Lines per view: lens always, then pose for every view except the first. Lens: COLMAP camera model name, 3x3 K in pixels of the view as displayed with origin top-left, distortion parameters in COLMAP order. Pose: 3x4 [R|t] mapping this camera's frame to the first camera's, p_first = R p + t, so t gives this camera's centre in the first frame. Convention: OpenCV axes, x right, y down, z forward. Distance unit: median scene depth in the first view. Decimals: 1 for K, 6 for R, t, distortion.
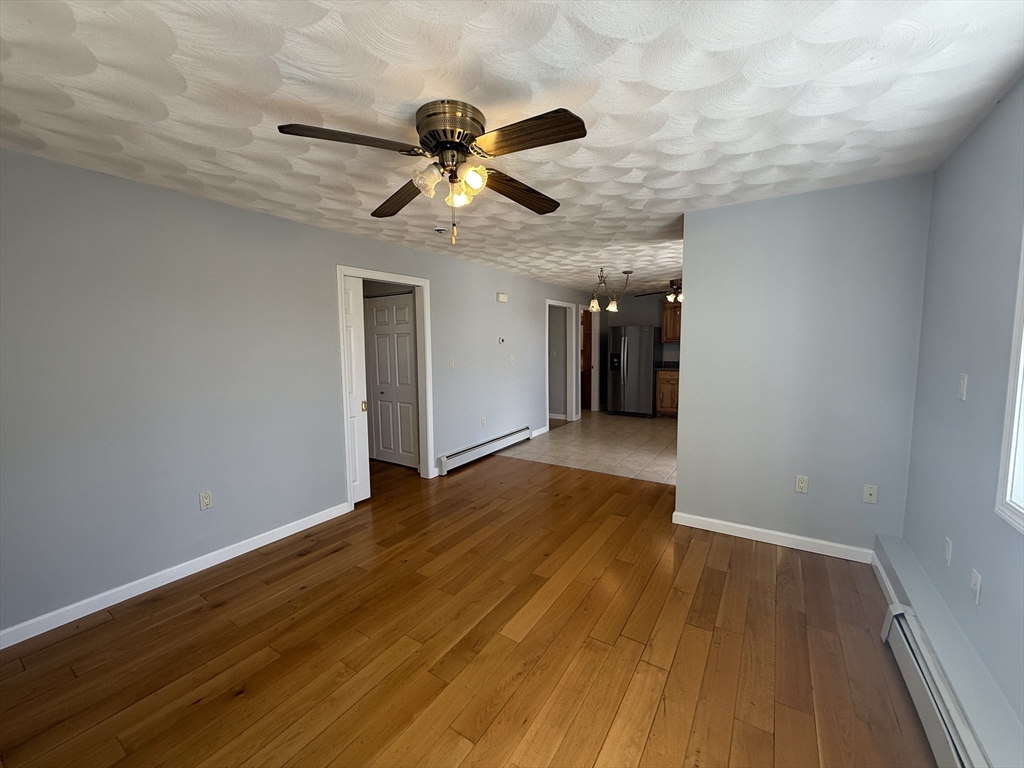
lens RADIAL K [[407.9, 0, 511.3], [0, 407.9, 381.1], [0, 0, 1]] dist [0.000389, 0.000393]
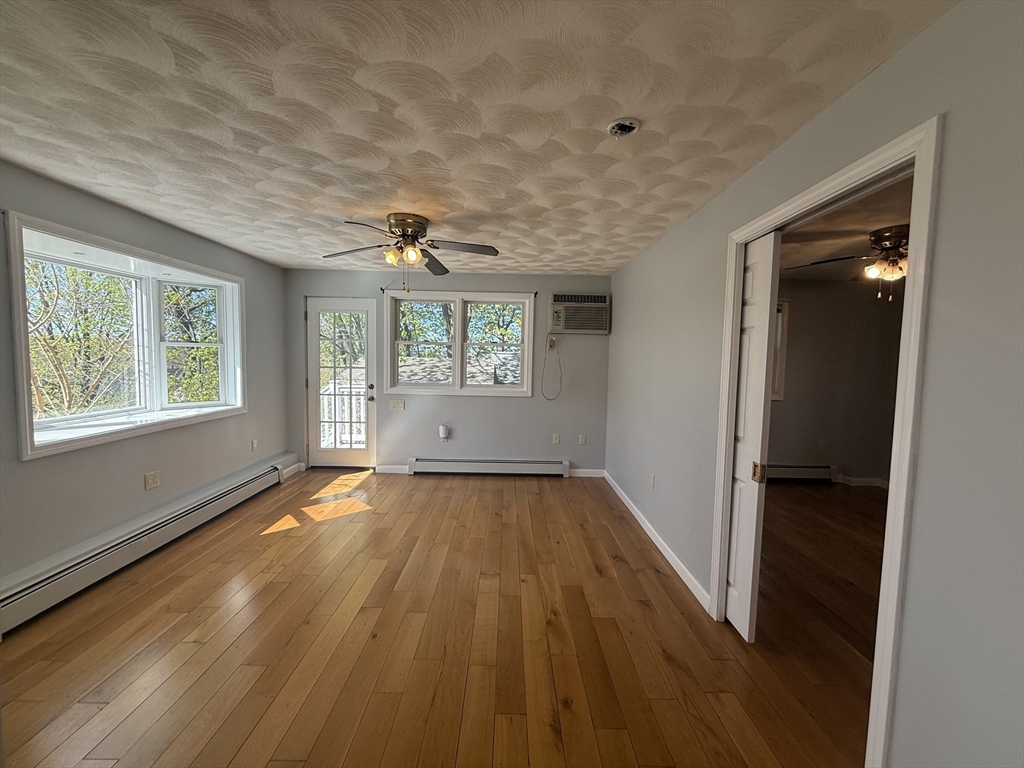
lens RADIAL K [[407.9, 0, 511.3], [0, 407.9, 381.1], [0, 0, 1]] dist [0.000389, 0.000393]
pose [[-0.834564, 0.028534, -0.550171, 0.176821], [-0.061082, 0.987708, 0.143882, -0.100519], [0.547514, 0.153684, -0.822563, 1.089856]]
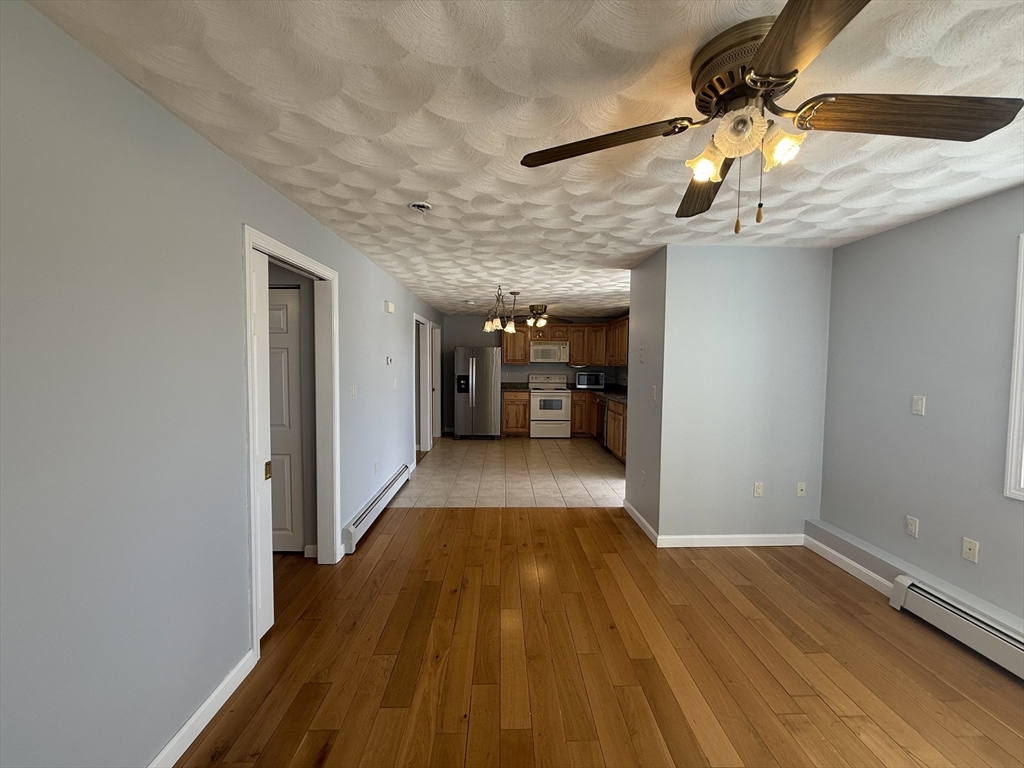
lens RADIAL K [[407.9, 0, 511.3], [0, 407.9, 381.1], [0, 0, 1]] dist [0.000389, 0.000393]
pose [[0.823891, -0.009710, 0.566665, -0.352322], [0.035376, 0.998785, -0.034321, -0.030208], [-0.565643, 0.048323, 0.823233, 0.270873]]
